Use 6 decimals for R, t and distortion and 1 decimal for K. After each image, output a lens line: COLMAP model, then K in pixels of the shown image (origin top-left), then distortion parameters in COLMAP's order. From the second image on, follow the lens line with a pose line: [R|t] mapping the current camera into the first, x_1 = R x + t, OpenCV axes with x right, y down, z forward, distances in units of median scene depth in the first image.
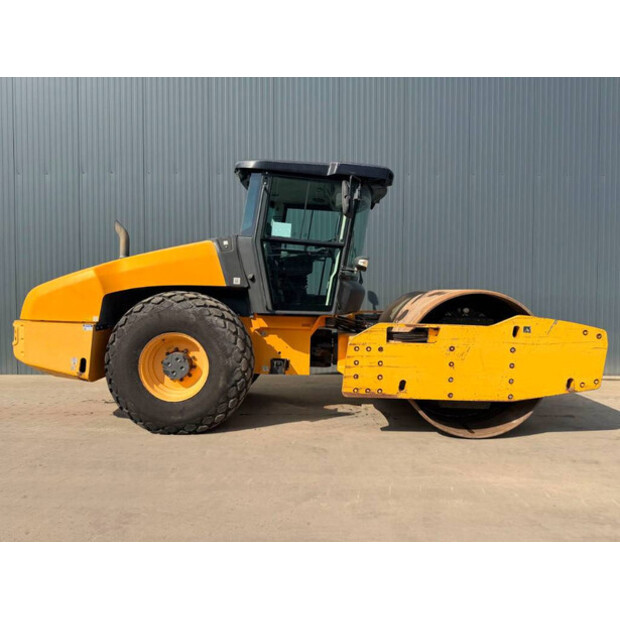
lens RADIAL K [[435.3, 0, 310.0], [0, 435.3, 310.0], [0, 0, 1]] dist [0.077402, -0.114424]
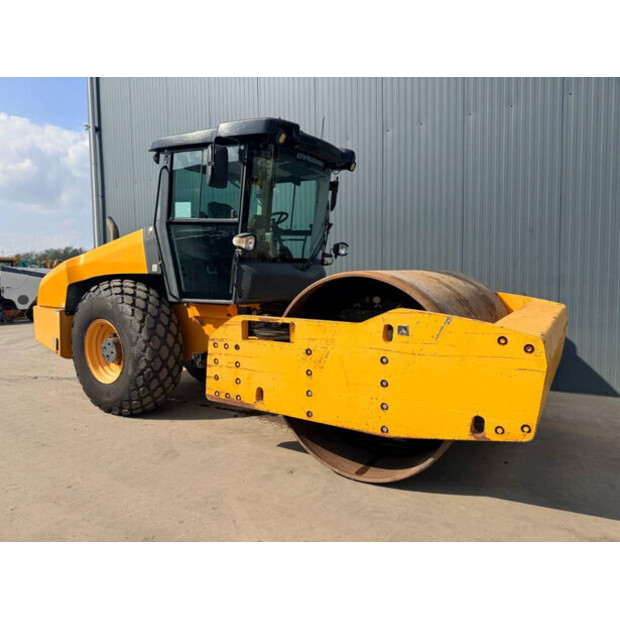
lens RADIAL K [[435.3, 0, 310.0], [0, 435.3, 310.0], [0, 0, 1]] dist [0.077402, -0.114424]
pose [[0.853893, 0.019499, -0.520083, 0.668539], [-0.000933, 0.999354, 0.035936, -0.008691], [0.520447, -0.030200, 0.853360, 0.357430]]
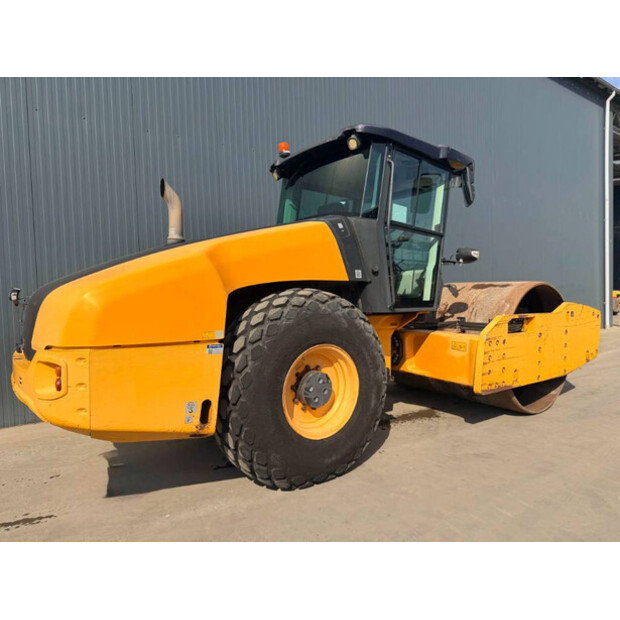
lens RADIAL K [[435.3, 0, 310.0], [0, 435.3, 310.0], [0, 0, 1]] dist [0.077402, -0.114424]
pose [[0.811297, -0.048674, 0.582604, -0.743925], [0.046096, 0.998751, 0.019251, -0.020972], [-0.582814, 0.011238, 0.812528, 0.418603]]
